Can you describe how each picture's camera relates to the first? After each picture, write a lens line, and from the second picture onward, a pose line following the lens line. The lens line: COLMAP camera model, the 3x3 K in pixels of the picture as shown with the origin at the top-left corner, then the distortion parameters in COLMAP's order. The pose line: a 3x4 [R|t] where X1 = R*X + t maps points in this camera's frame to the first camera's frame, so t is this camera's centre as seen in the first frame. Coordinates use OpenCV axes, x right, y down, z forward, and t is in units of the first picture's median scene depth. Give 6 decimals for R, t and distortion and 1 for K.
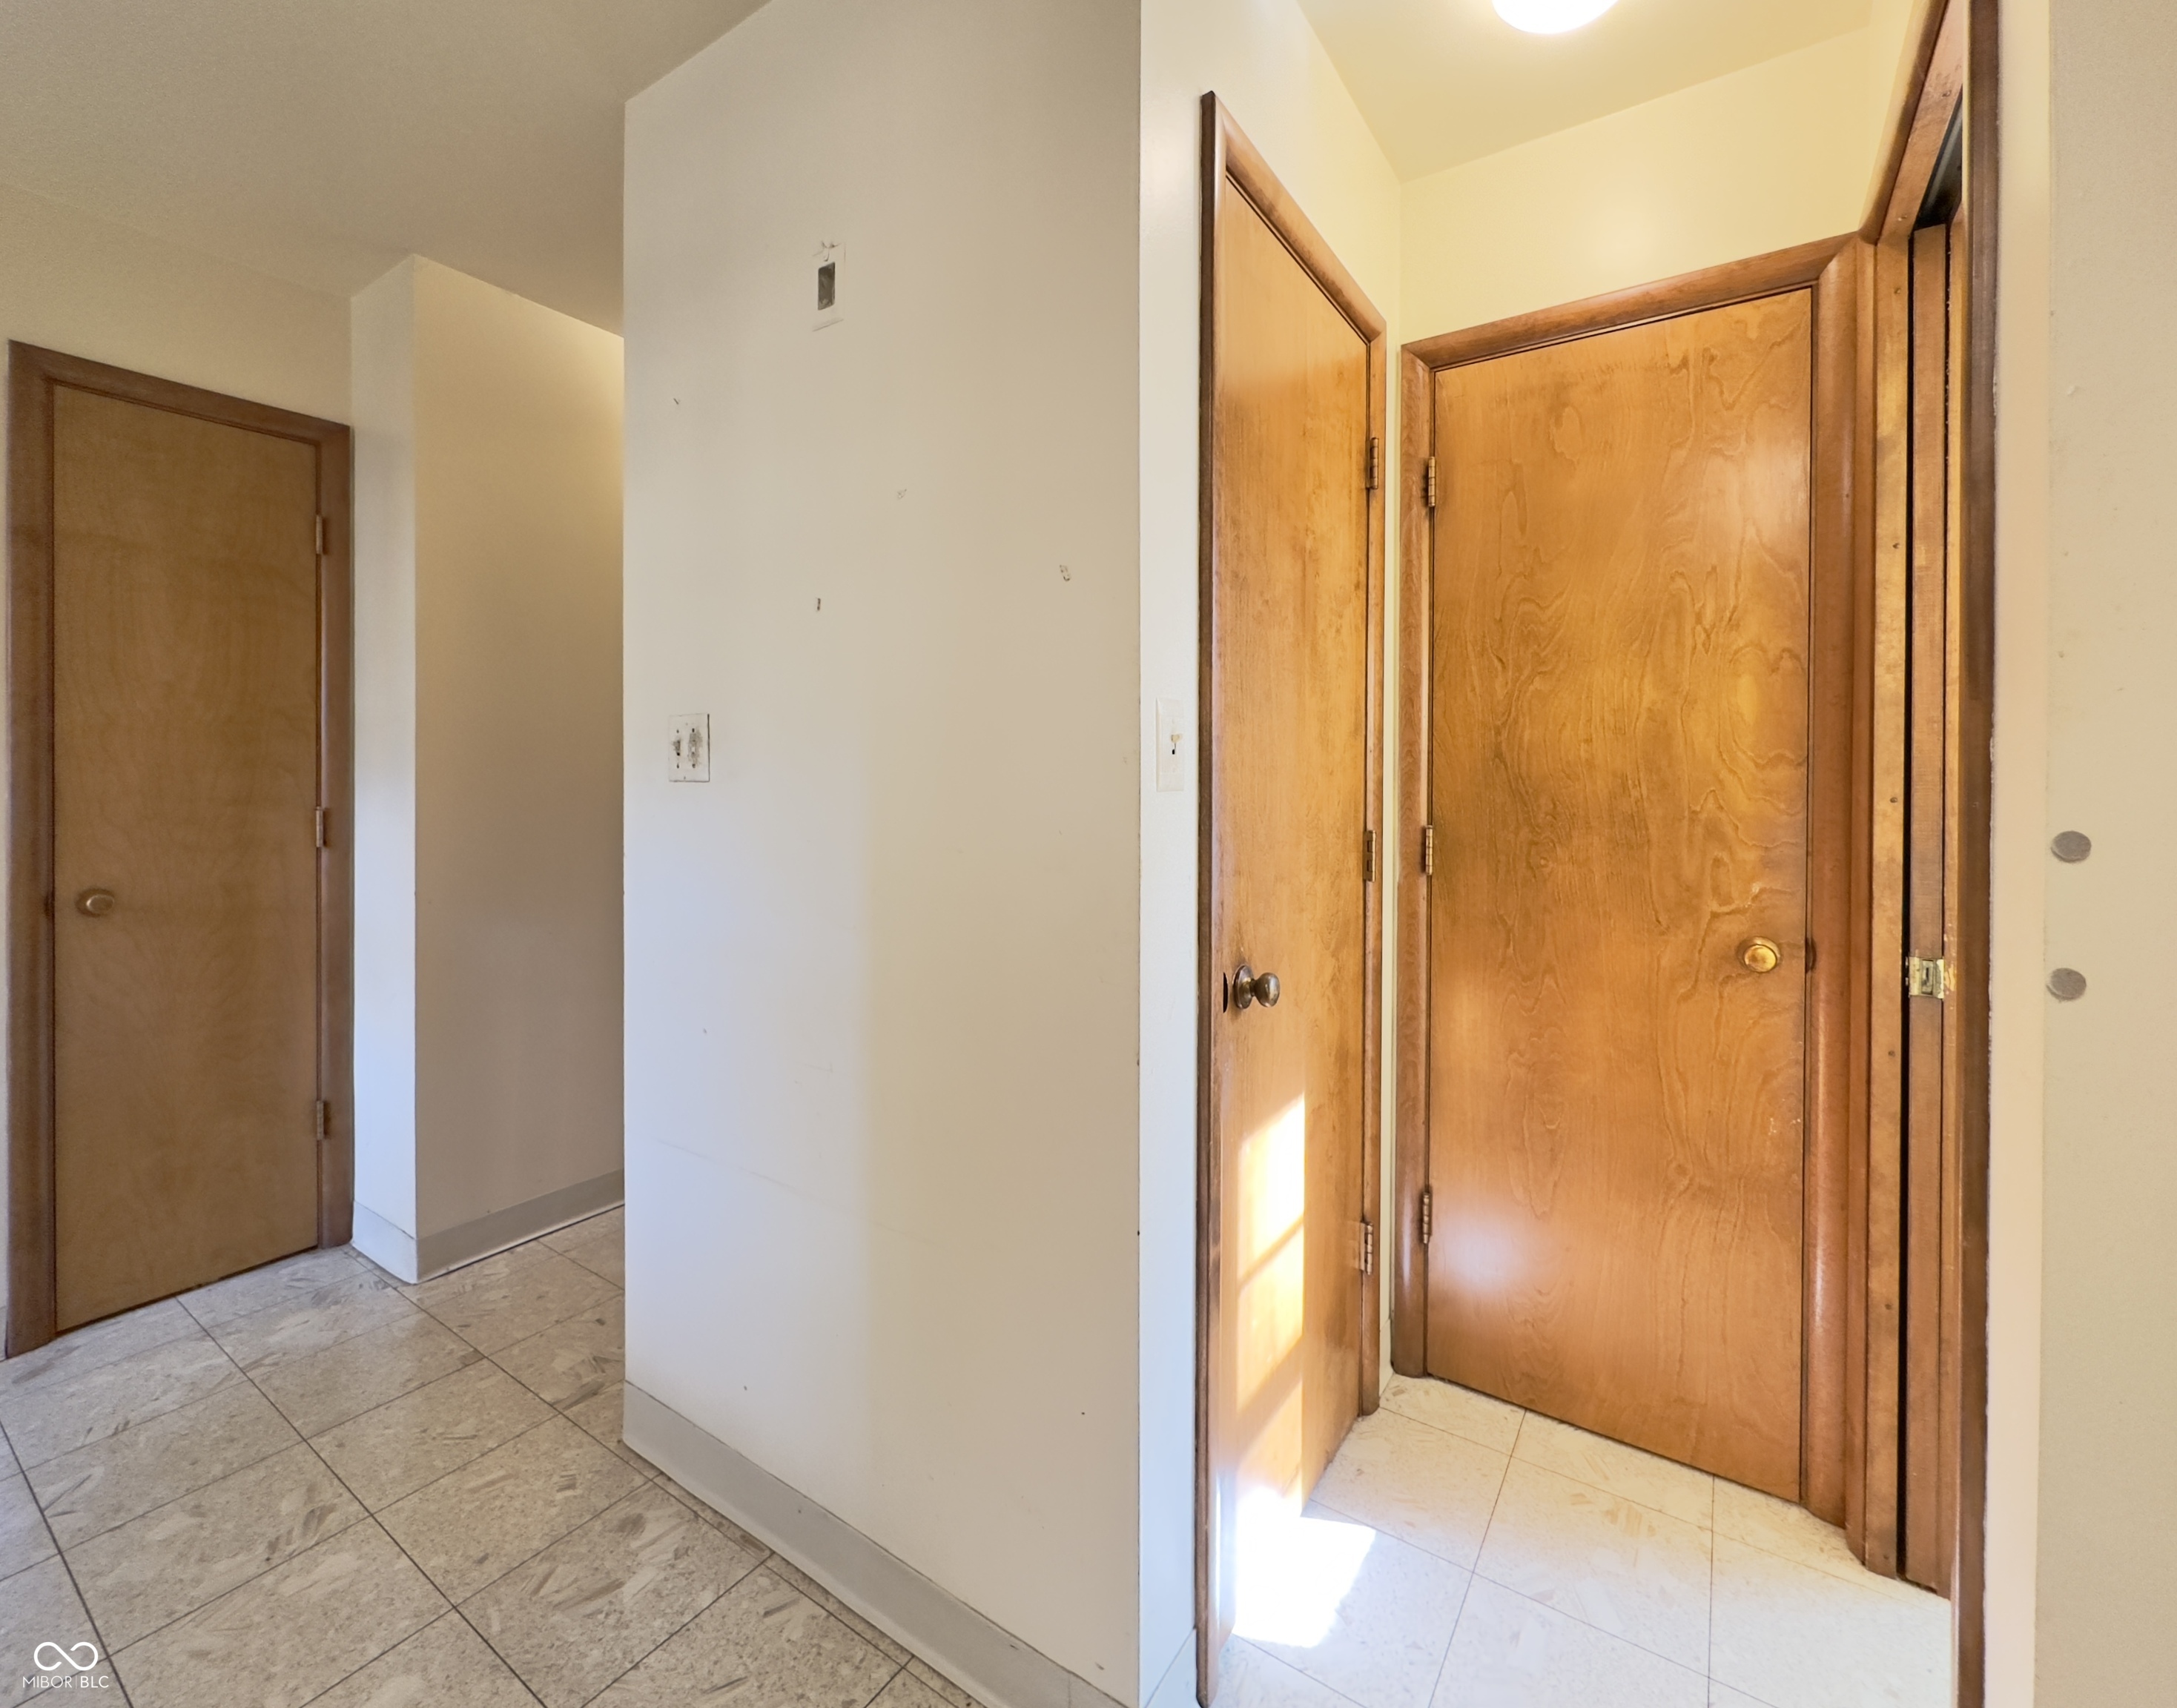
lens RADIAL K [[934.4, 0, 1103.9], [0, 934.4, 786.2], [0, 0, 1]] dist [-0.001215, -0.000033]
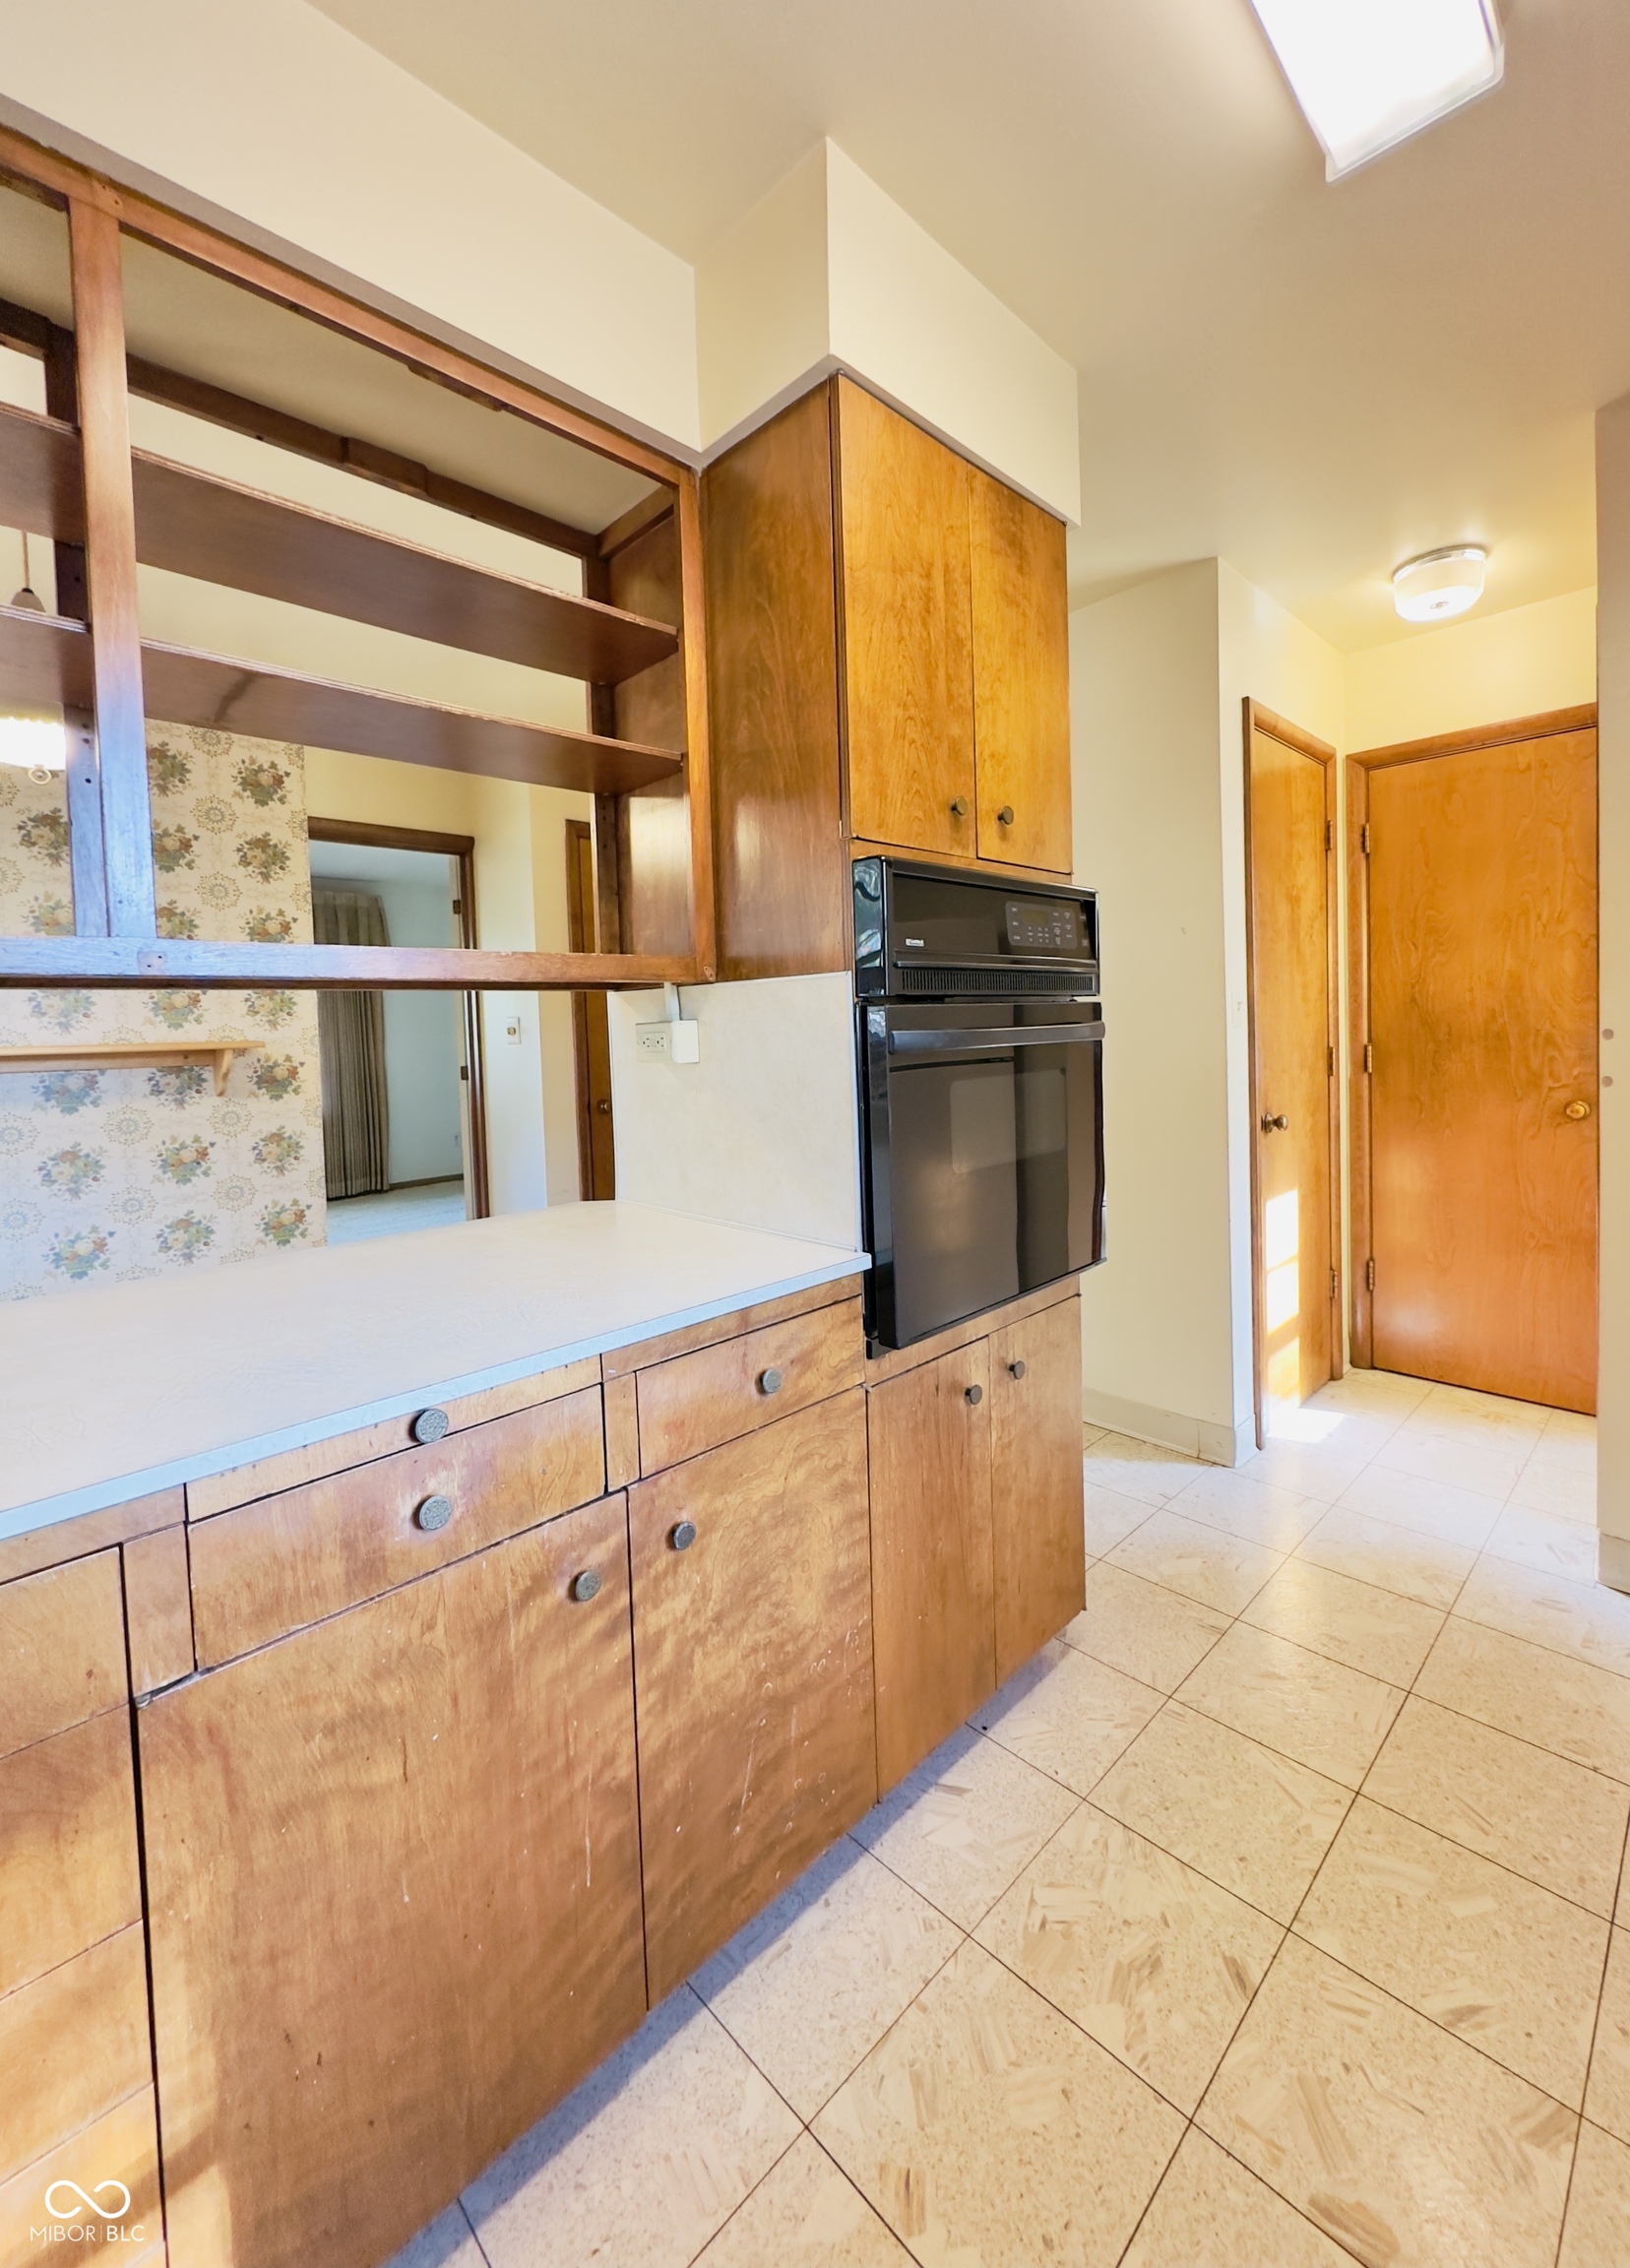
lens RADIAL K [[925.4, 0, 820.1], [0, 925.4, 1061.3], [0, 0, 1]] dist [0.003140, 0.000037]
pose [[0.978571, -0.027864, -0.204013, -0.309868], [0.034480, 0.998986, 0.028944, -0.009076], [0.203000, -0.035358, 0.978540, -0.924065]]
